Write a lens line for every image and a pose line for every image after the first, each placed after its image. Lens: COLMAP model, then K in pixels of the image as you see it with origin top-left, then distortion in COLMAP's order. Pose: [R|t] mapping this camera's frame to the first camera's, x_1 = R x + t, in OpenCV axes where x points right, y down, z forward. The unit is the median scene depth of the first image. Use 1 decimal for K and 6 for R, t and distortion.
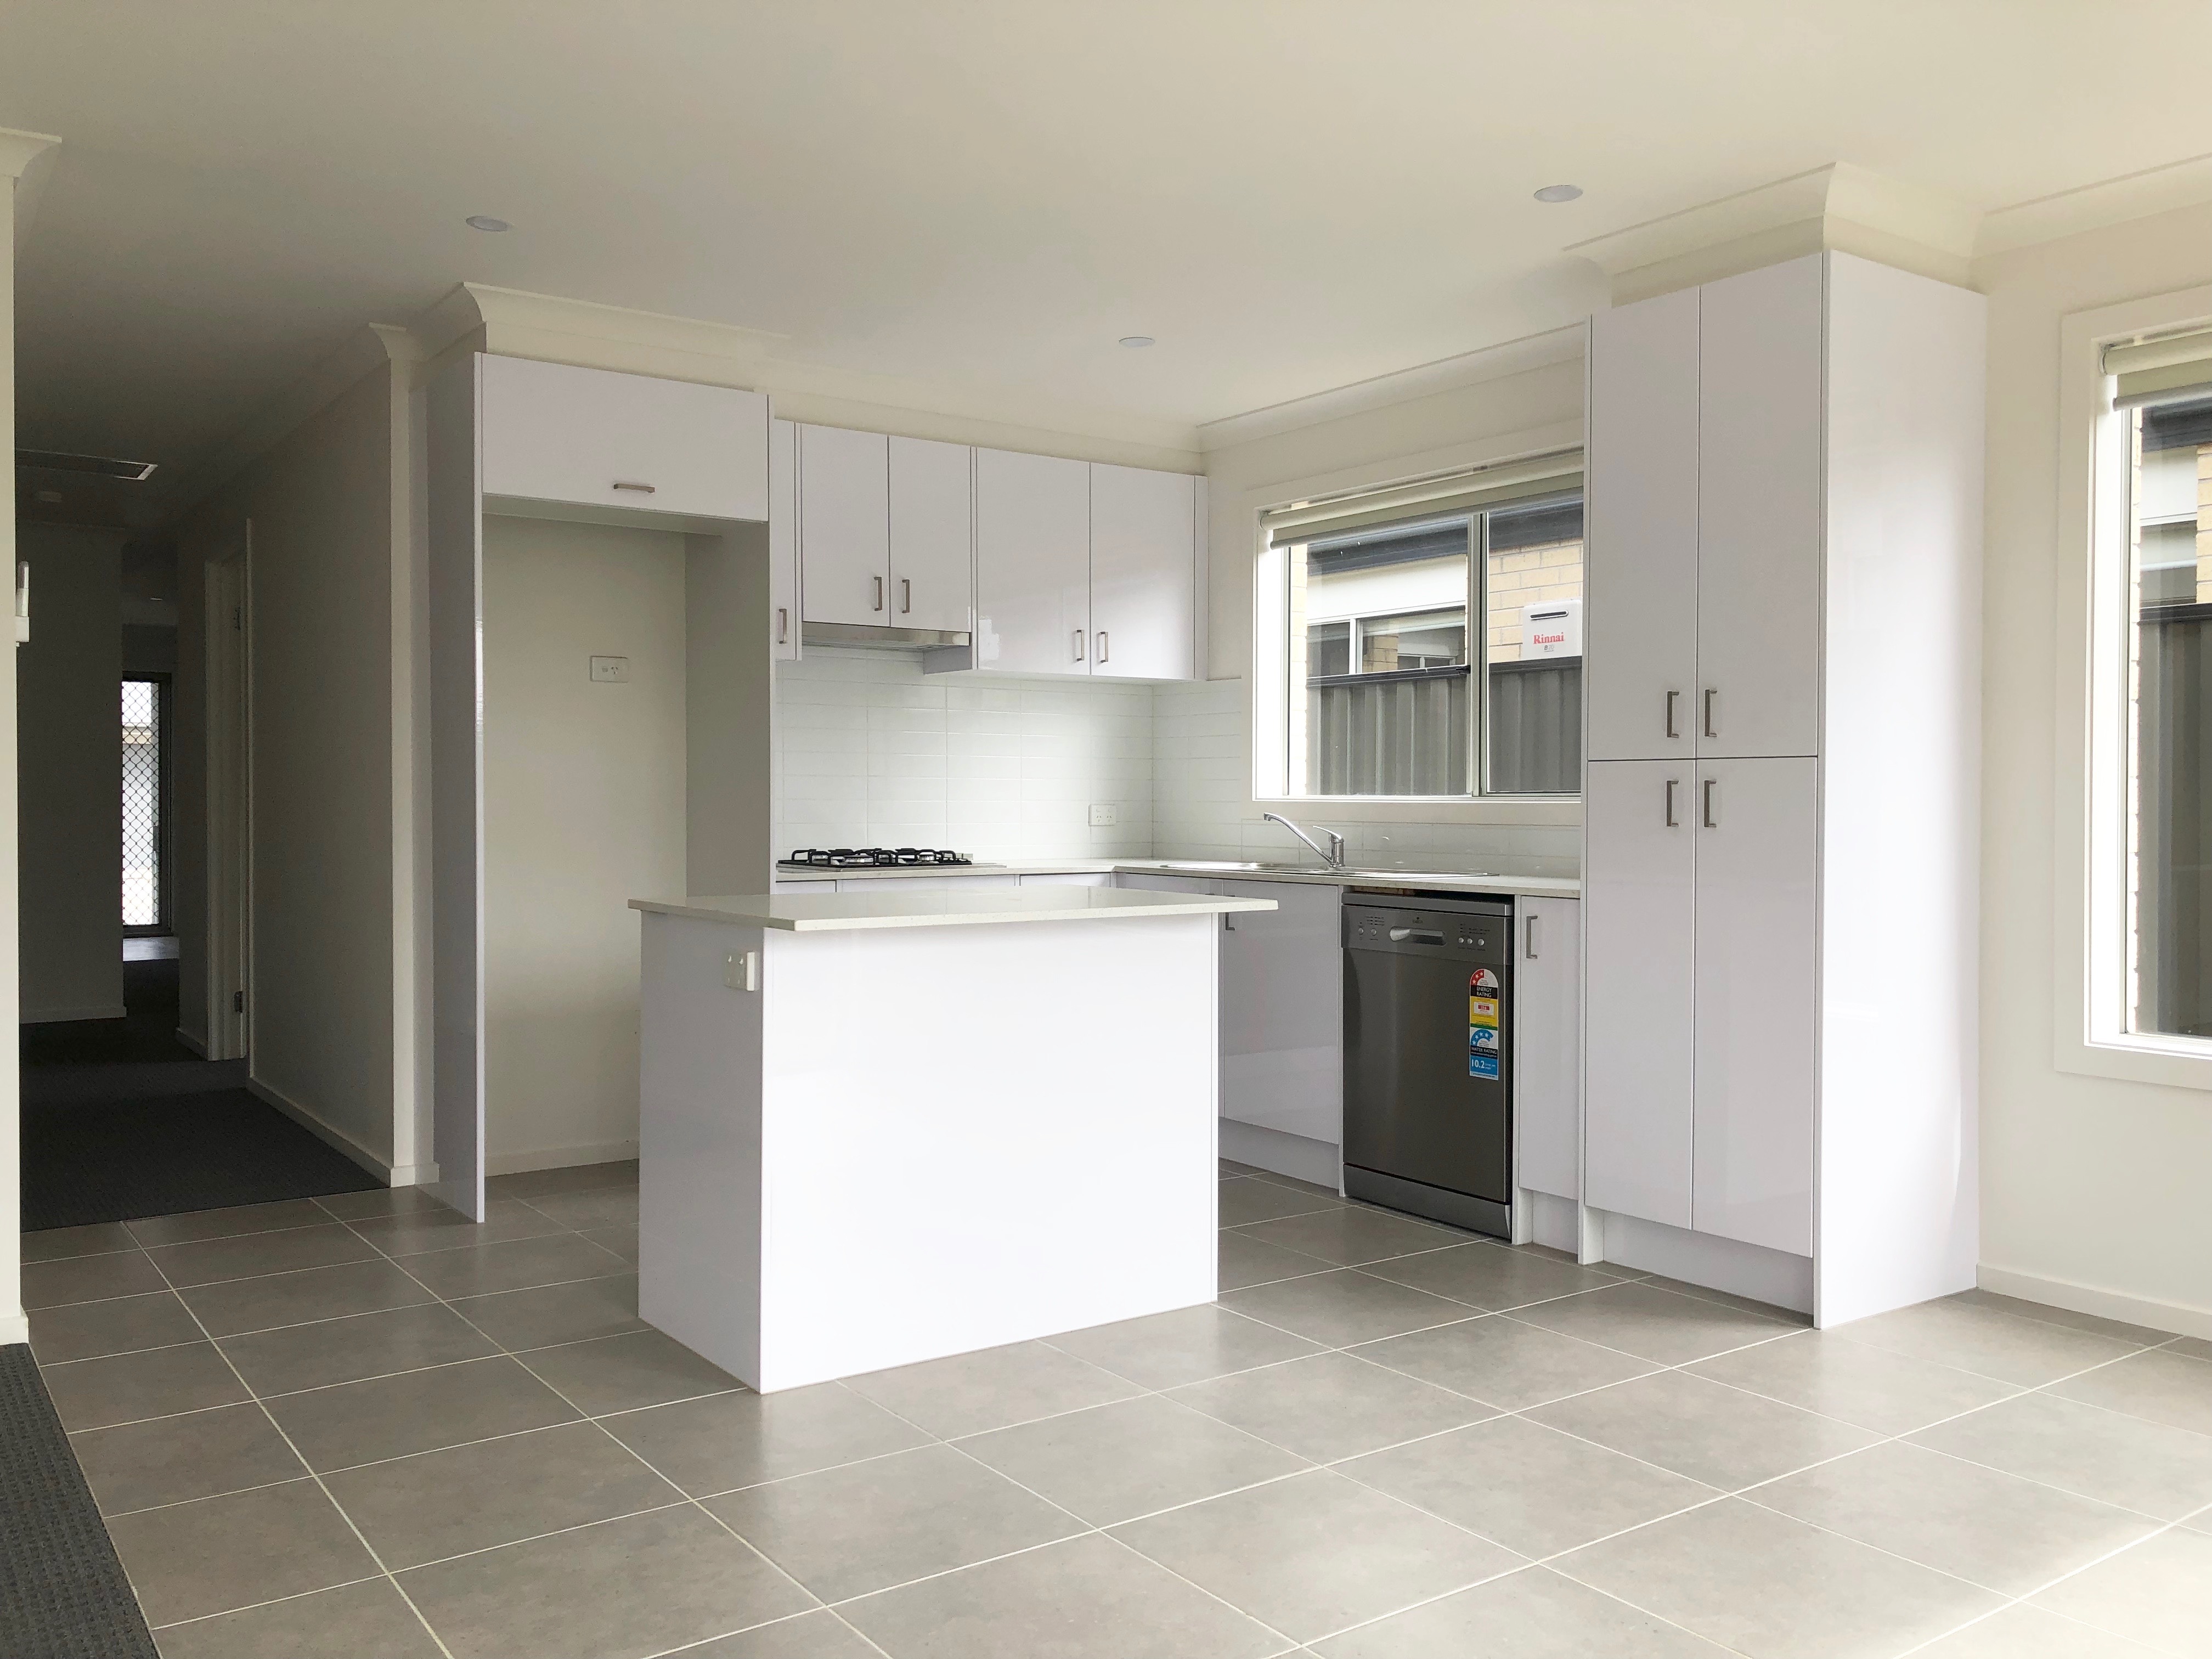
lens RADIAL K [[1801.6, 0, 1102.5], [0, 1801.6, 825.3], [0, 0, 1]] dist [0.018299, -0.012549]
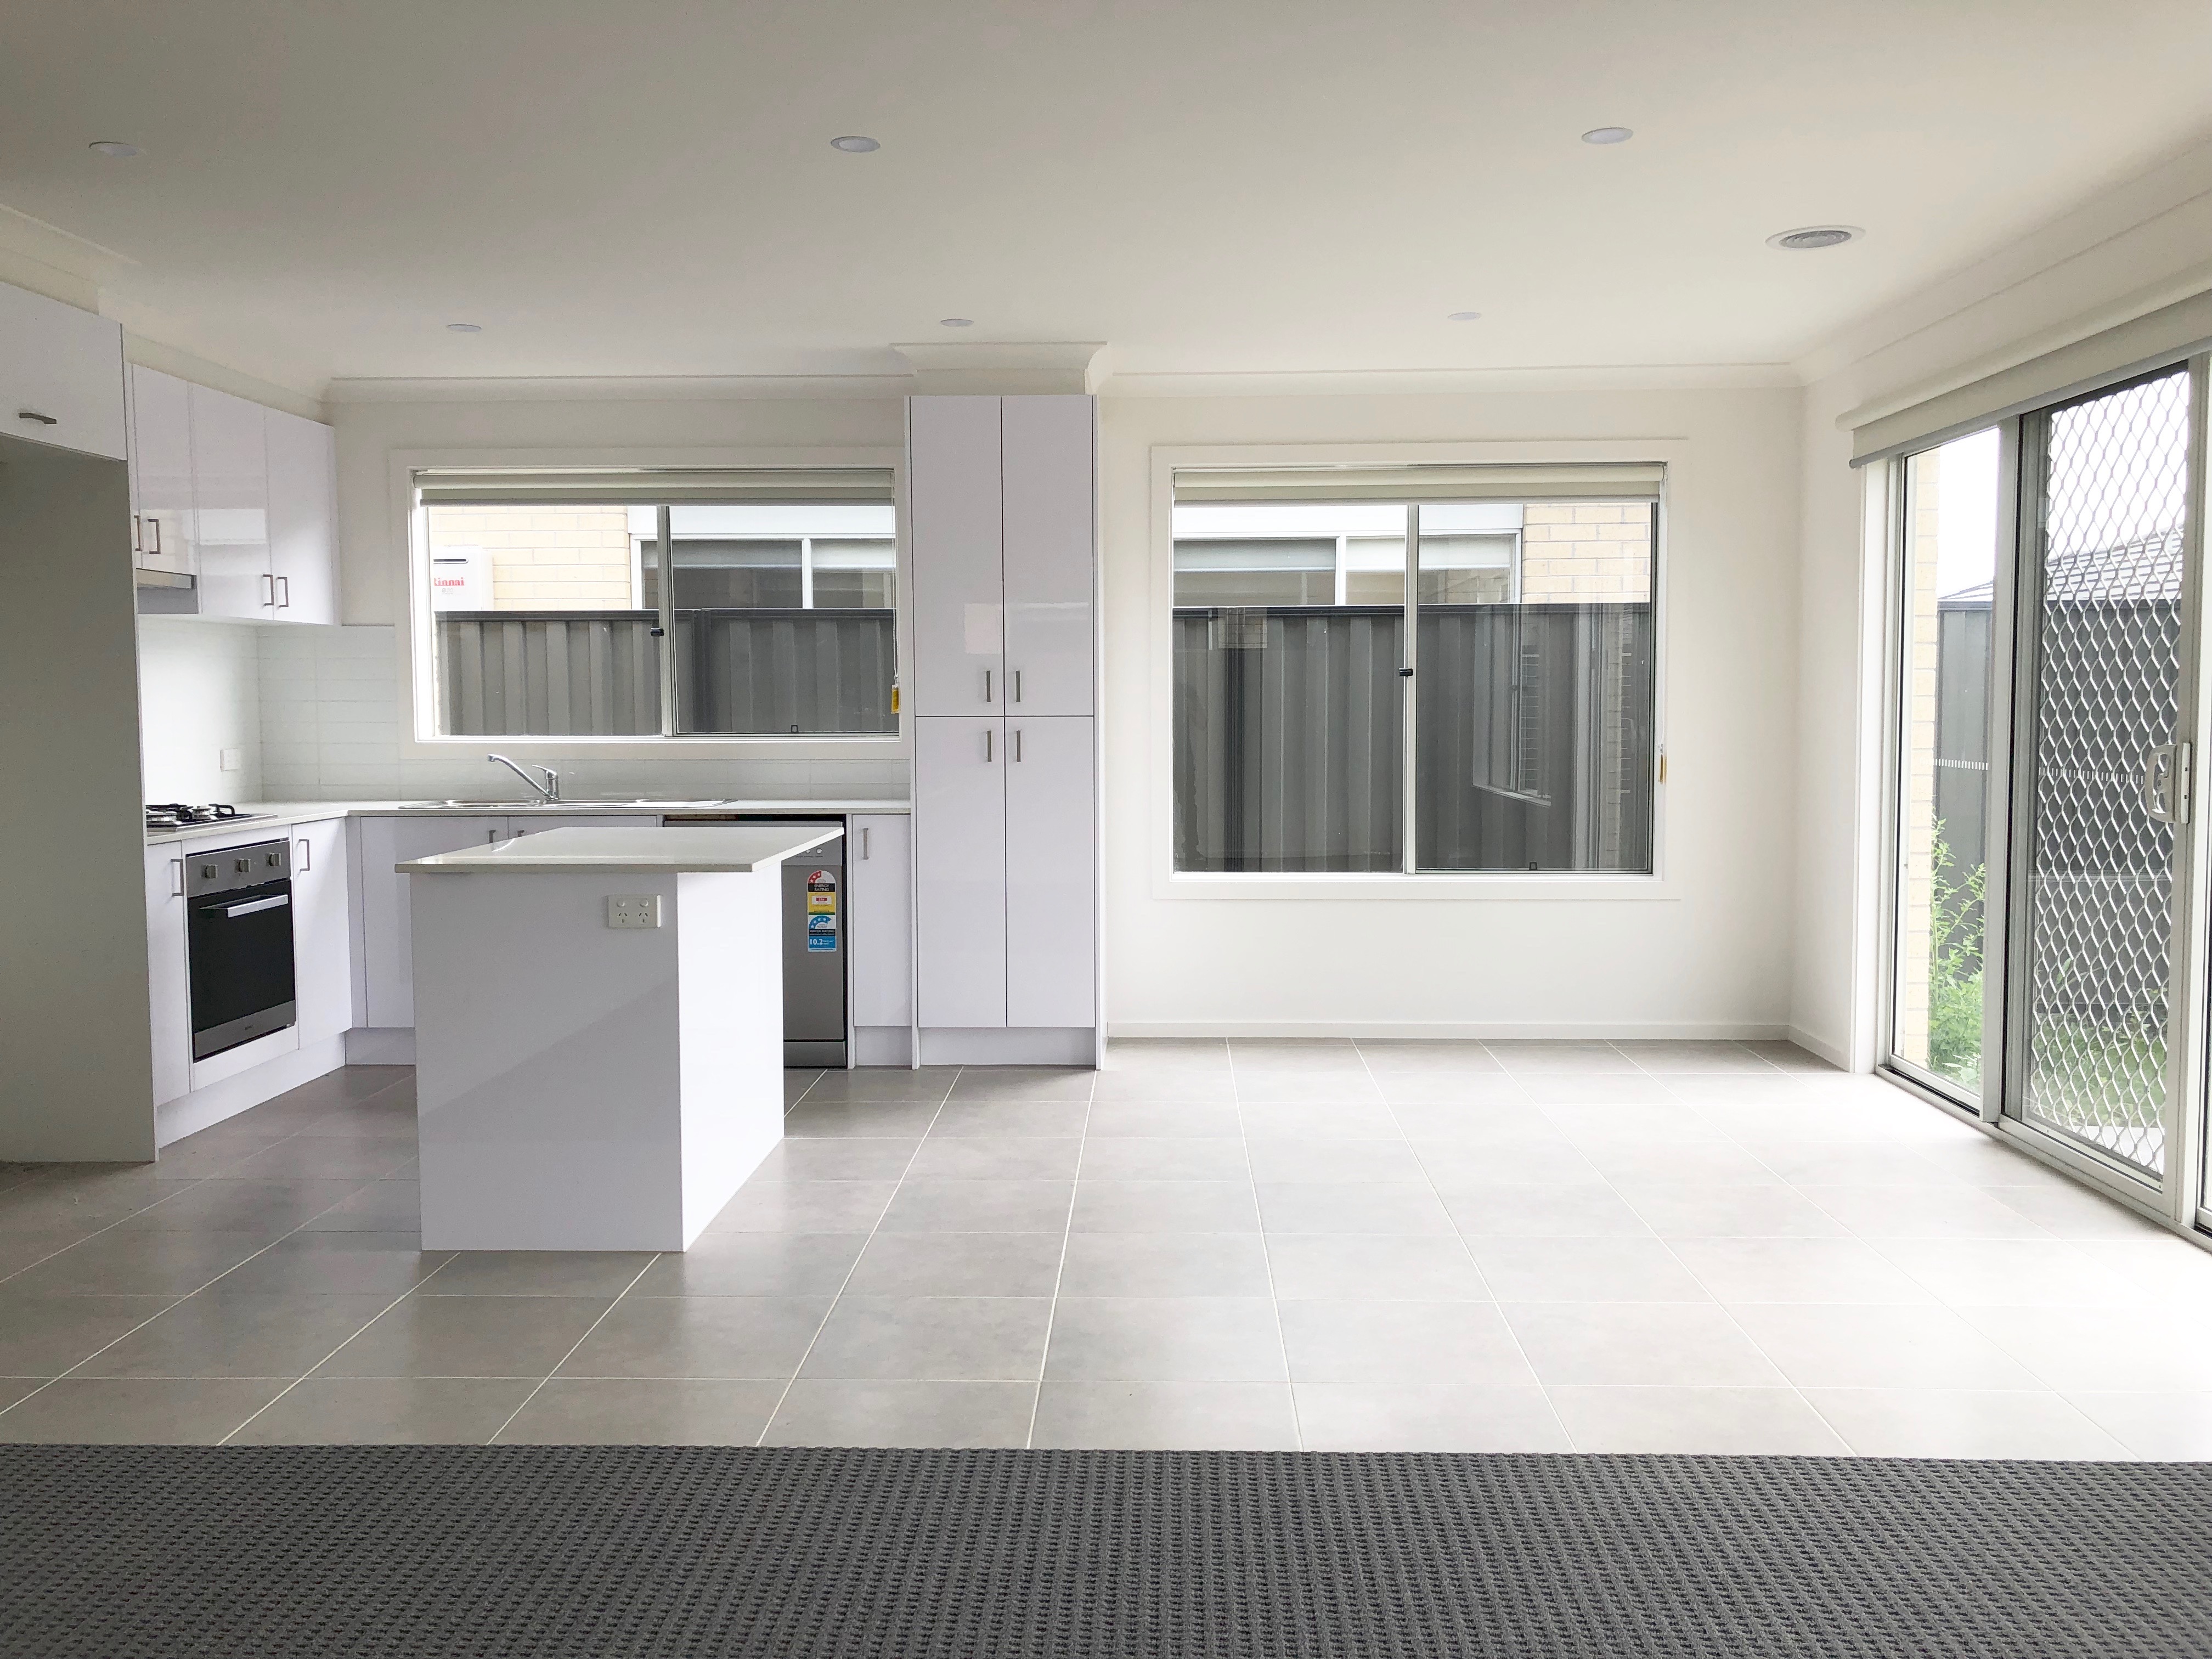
lens RADIAL K [[1801.6, 0, 1110.5], [0, 1801.6, 830.3], [0, 0, 1]] dist [0.018299, -0.012549]
pose [[0.597511, -0.063684, 0.799328, -0.728103], [0.016731, 0.997614, 0.066976, -0.036204], [-0.801686, -0.026645, 0.597151, 0.029852]]
